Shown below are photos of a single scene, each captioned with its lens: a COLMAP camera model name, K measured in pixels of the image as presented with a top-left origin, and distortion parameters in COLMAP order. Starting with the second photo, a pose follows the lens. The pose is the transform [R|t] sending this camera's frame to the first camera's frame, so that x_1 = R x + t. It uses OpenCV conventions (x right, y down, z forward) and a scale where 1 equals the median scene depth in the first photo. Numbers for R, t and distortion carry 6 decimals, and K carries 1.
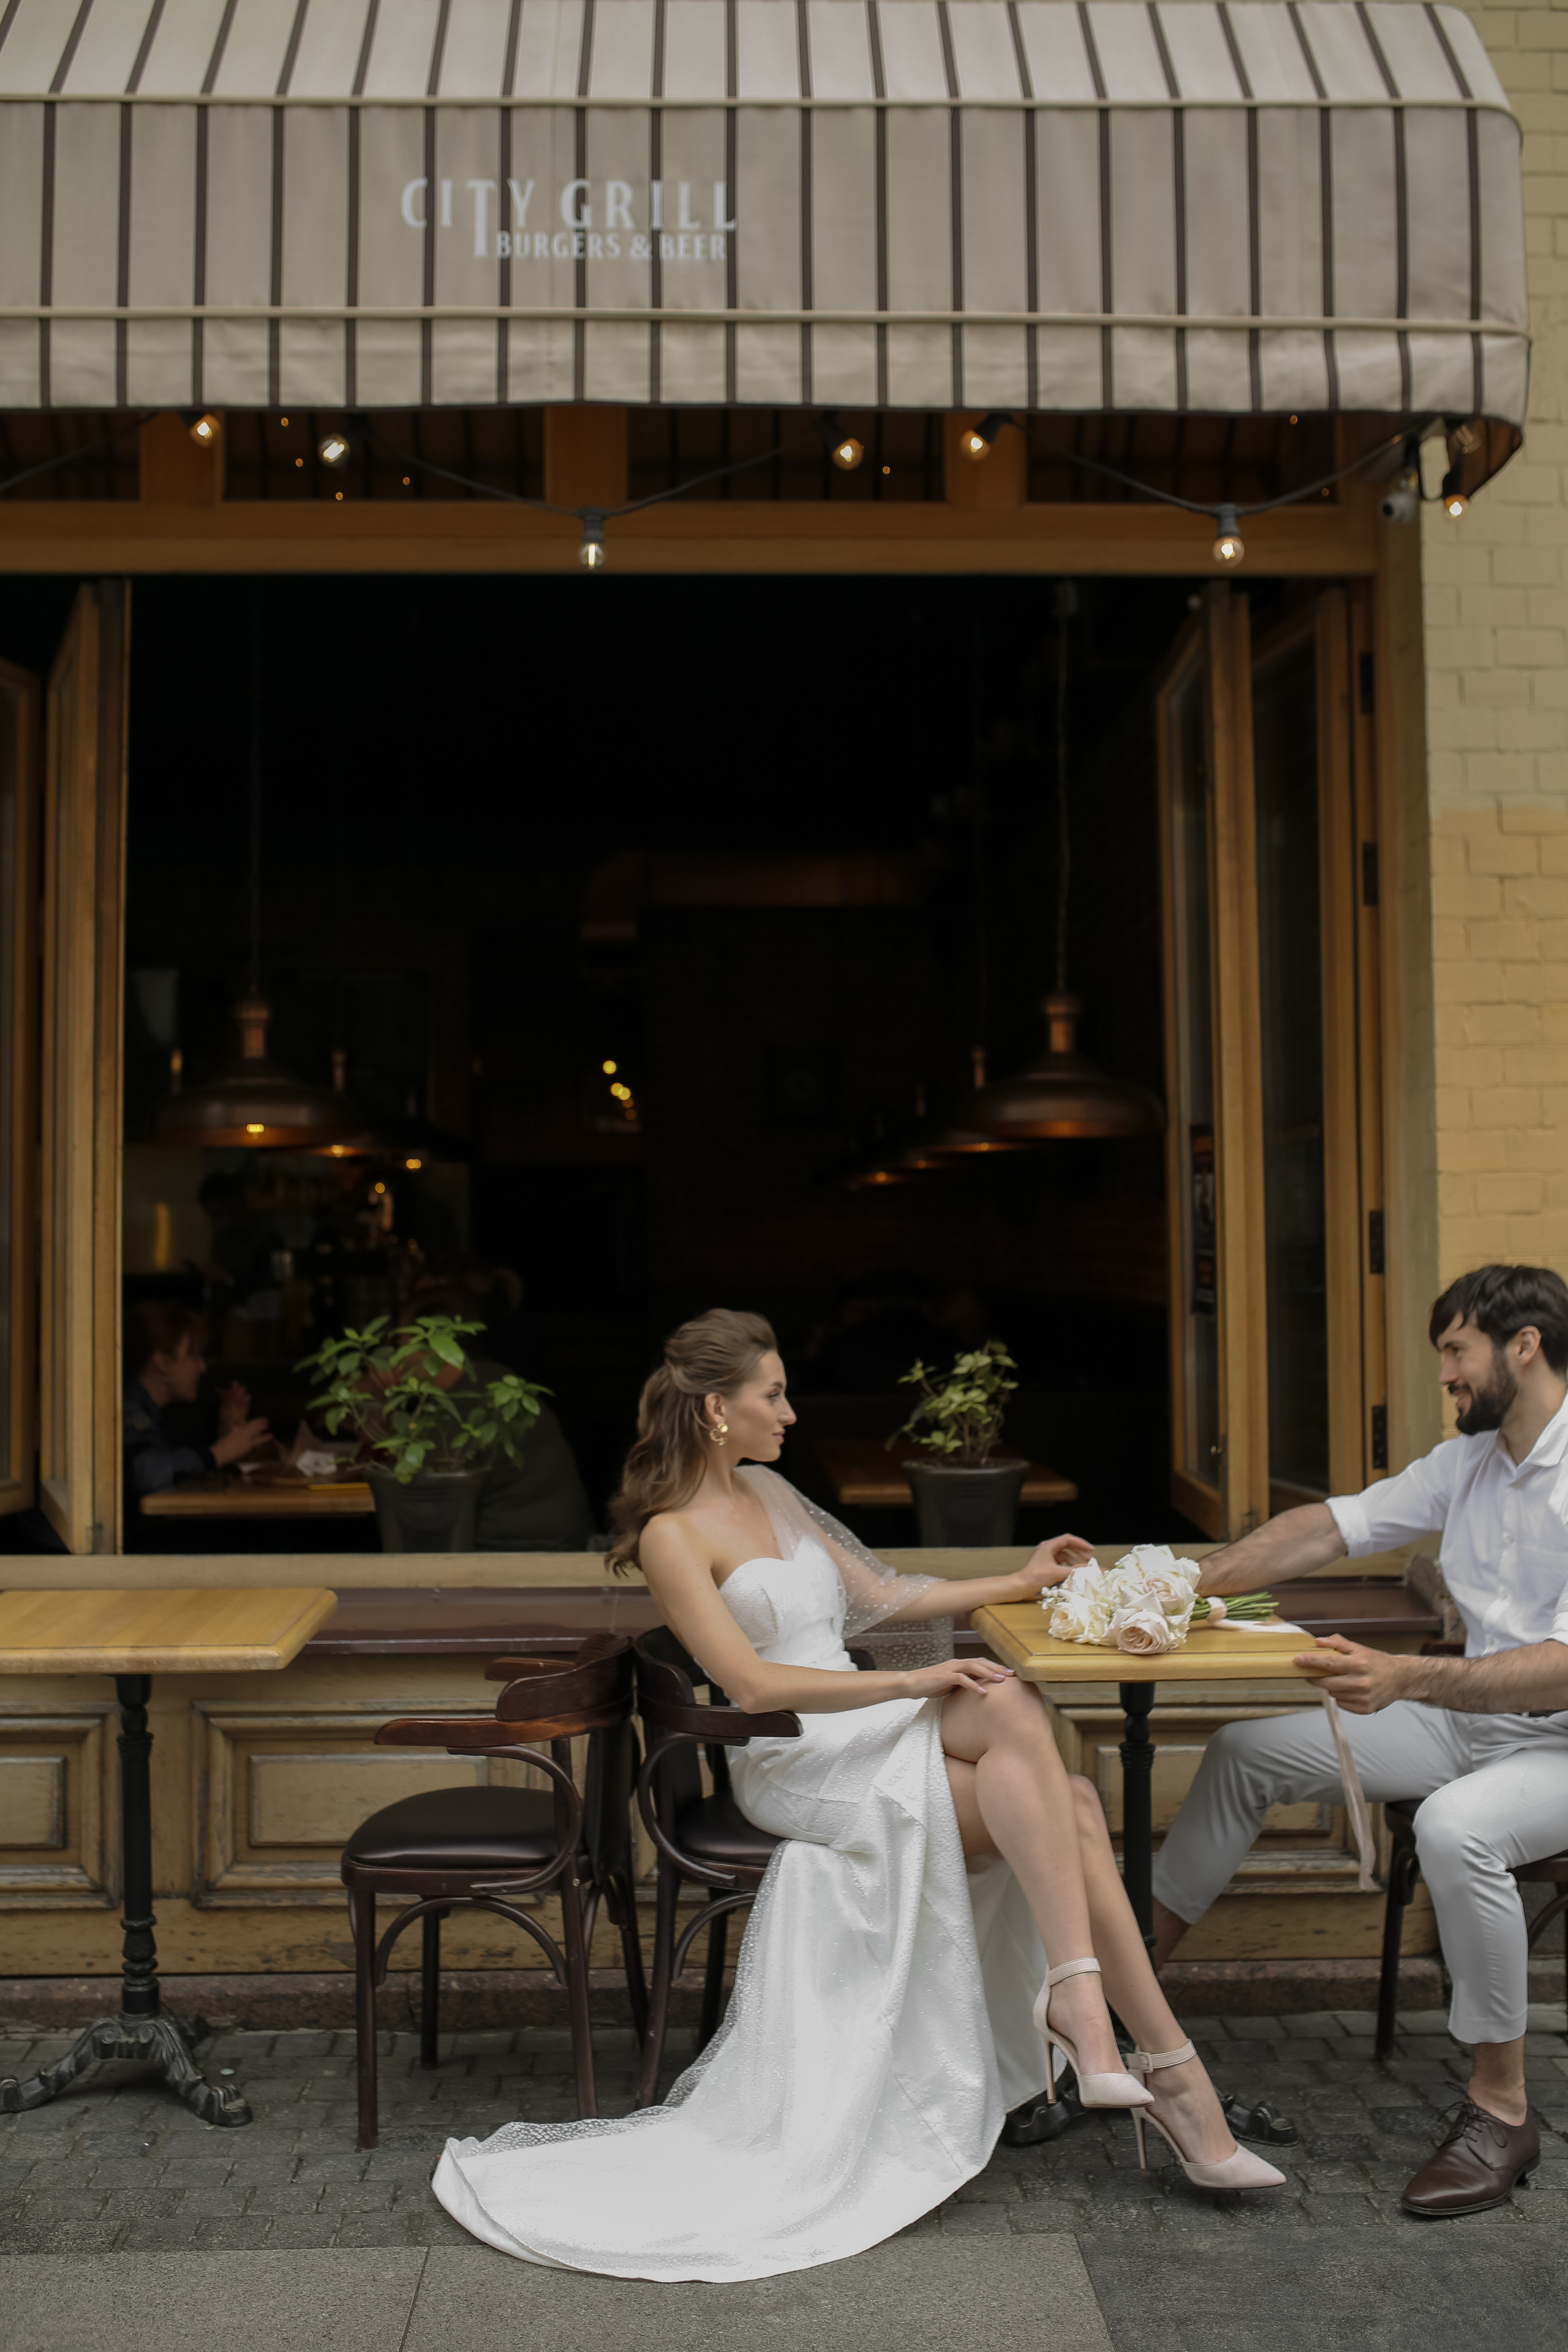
lens RADIAL K [[2208.7, 0, 784.0], [0, 2208.7, 1176.0], [0, 0, 1]] dist [-0.059527, 0.088850]
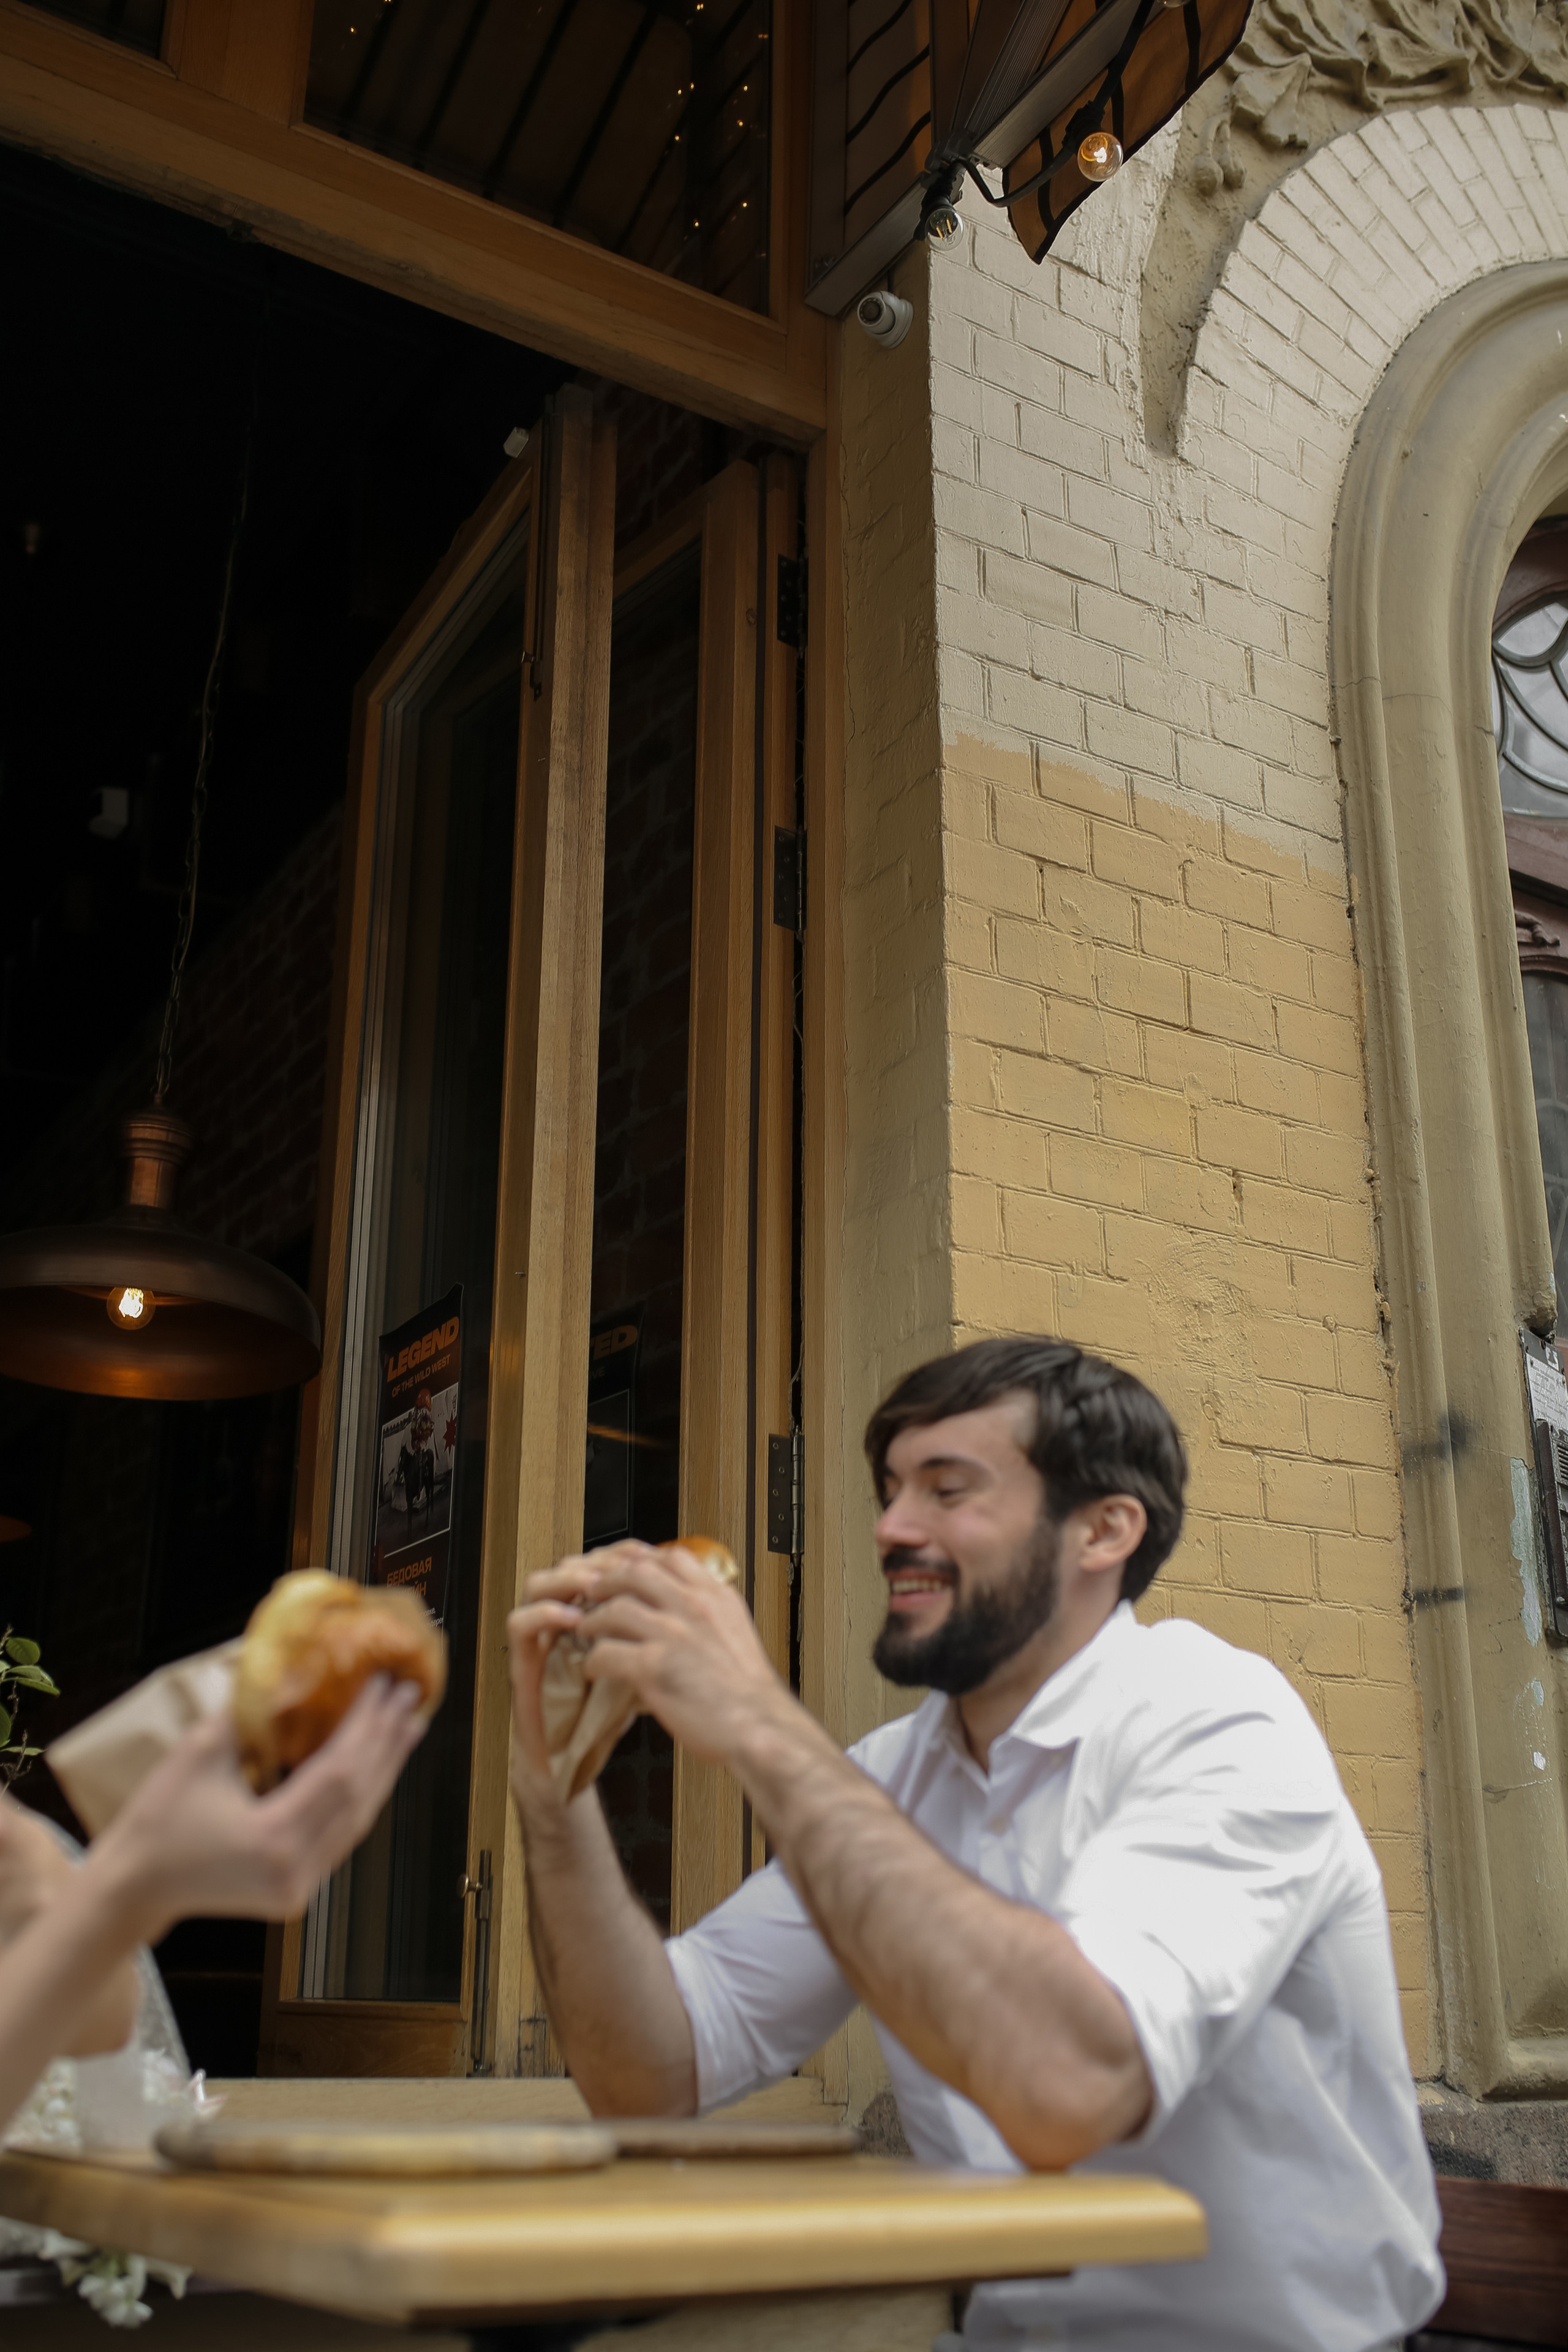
lens RADIAL K [[2287.3, 0, 761.9], [0, 2287.3, 1177.6], [0, 0, 1]] dist [-0.066109, 0.098787]
pose [[0.872972, 0.180523, 0.453136, -0.002248], [-0.032532, 0.948473, -0.315184, 0.141058], [-0.486685, 0.260405, 0.833863, 0.545924]]
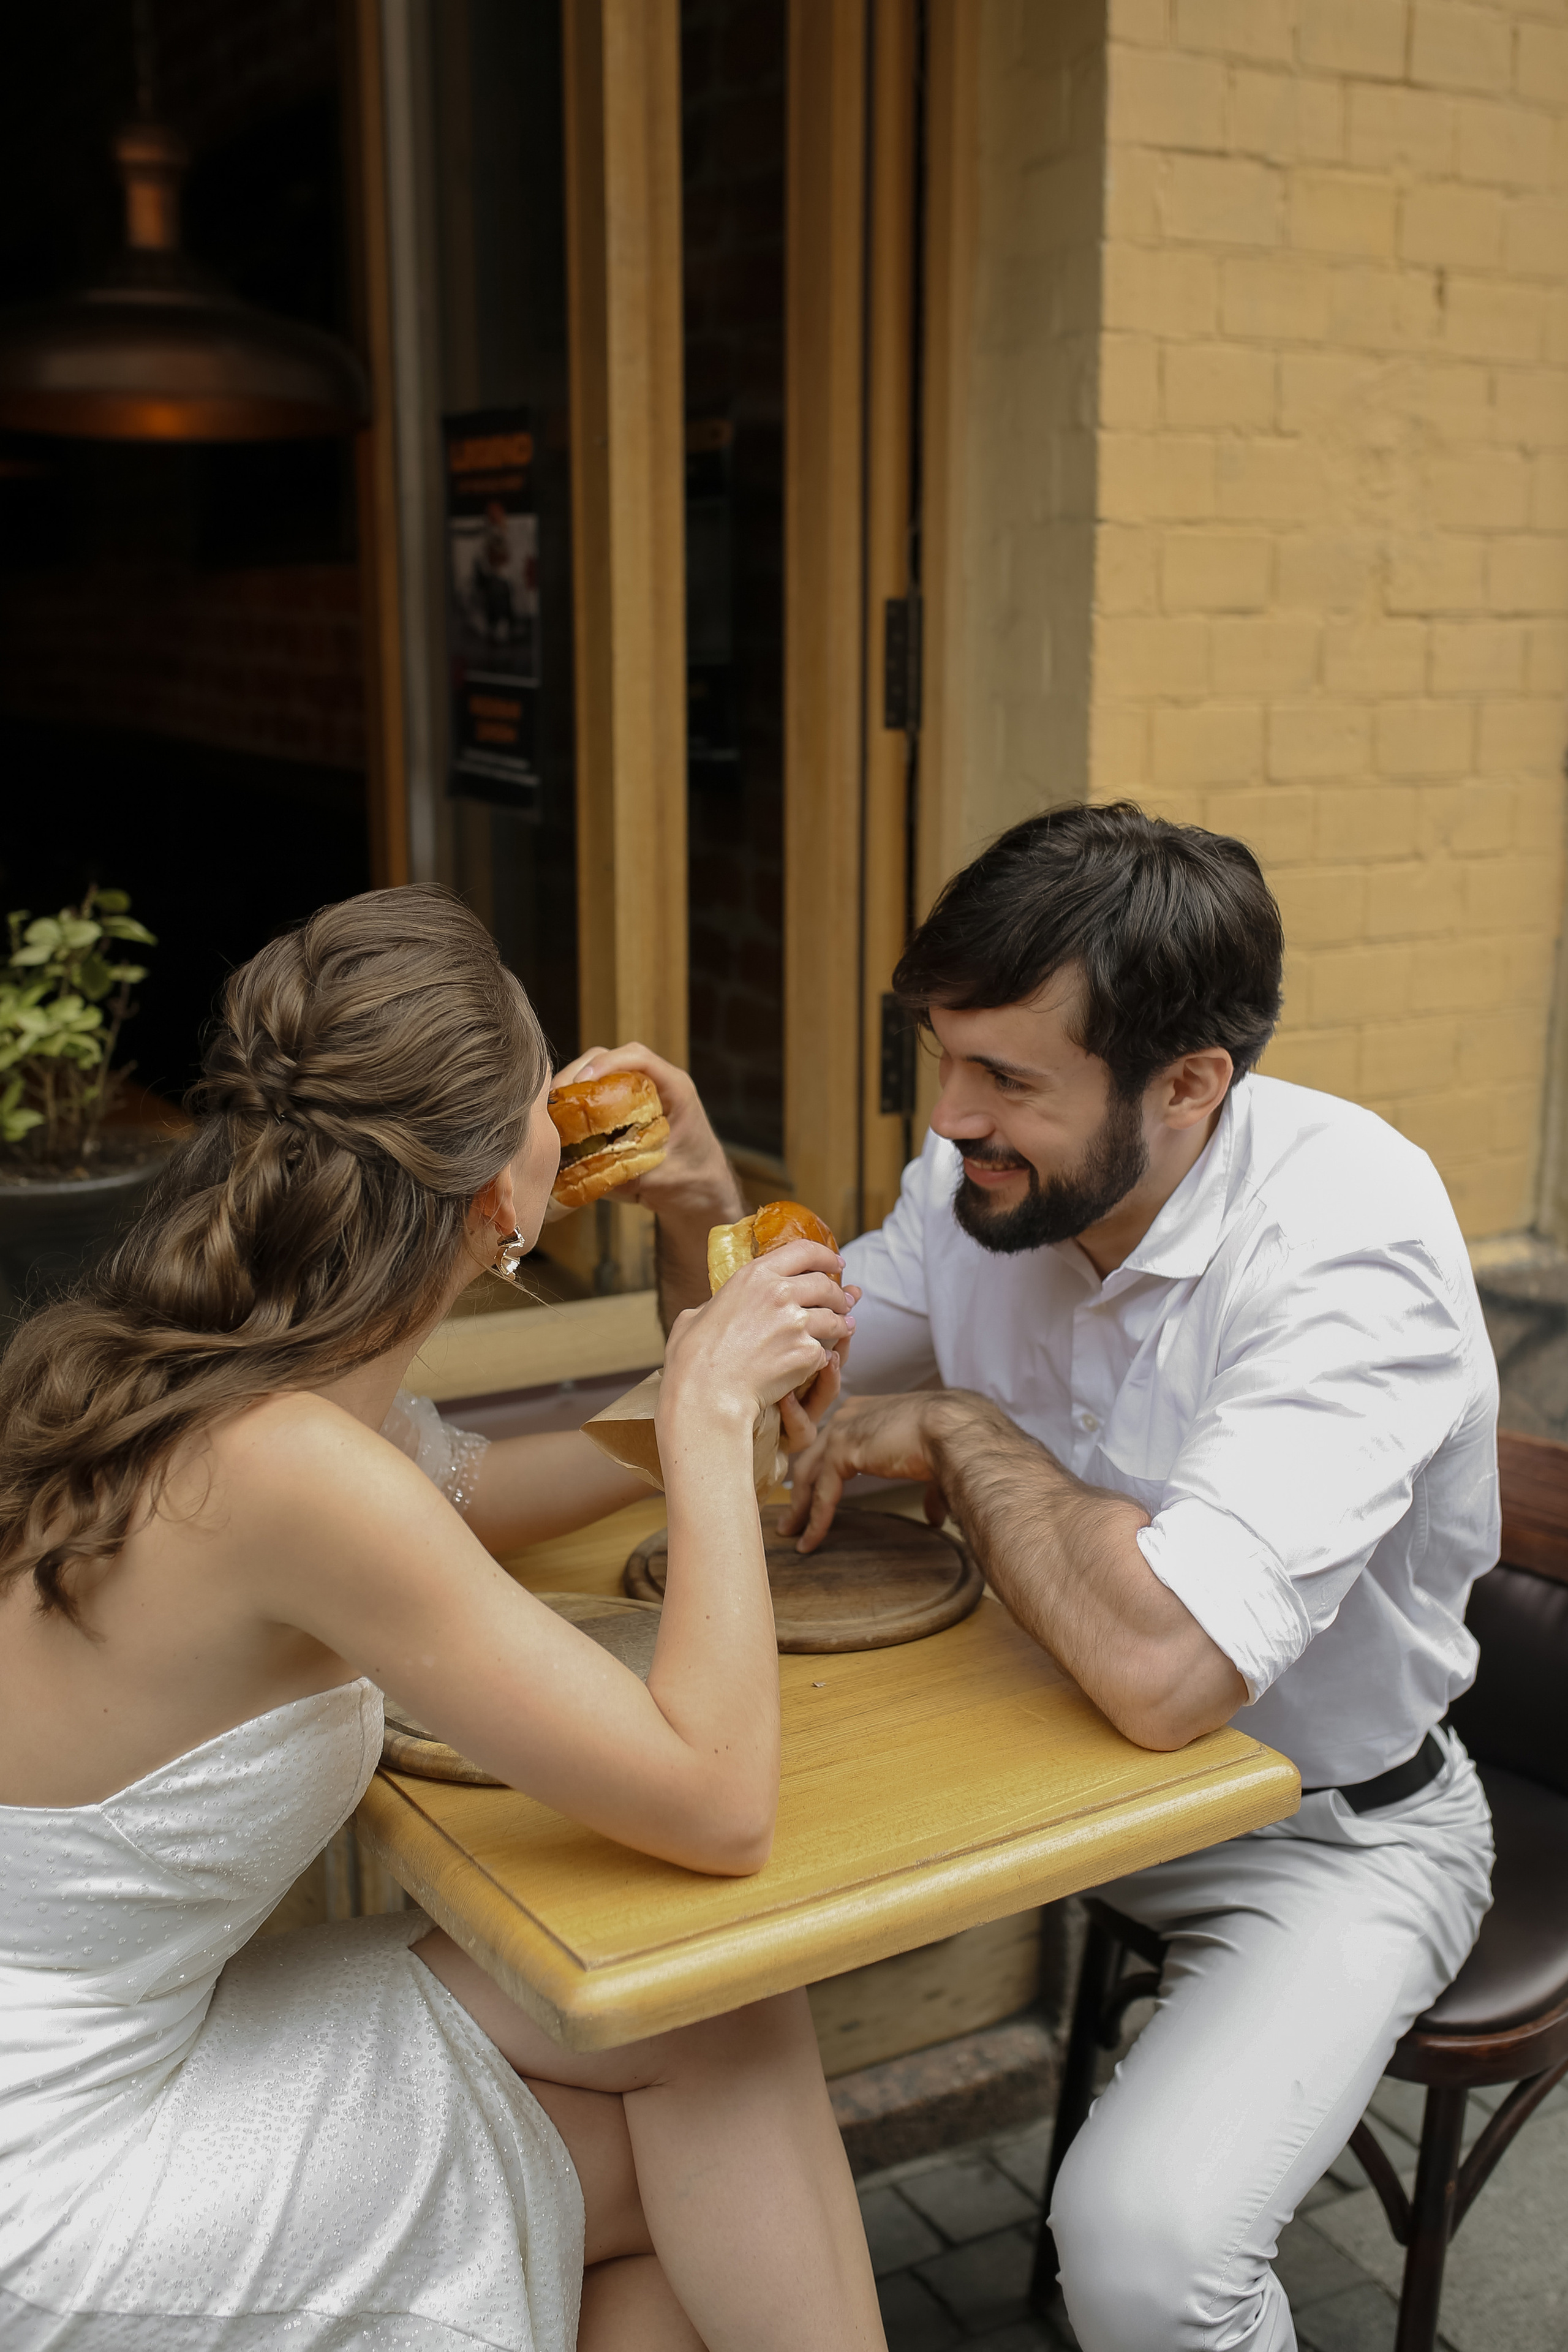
lens RADIAL K [[2424.2, 0, 777.4], [0, 2424.2, 1171.8], [0, 0, 1]] dist [-0.062481, 0.079124]
pose [[0.886777, -0.091764, 0.452997, -0.010697], [-0.024702, 0.969283, 0.244704, 0.008809], [-0.461538, -0.228187, 0.857271, 0.553040]]
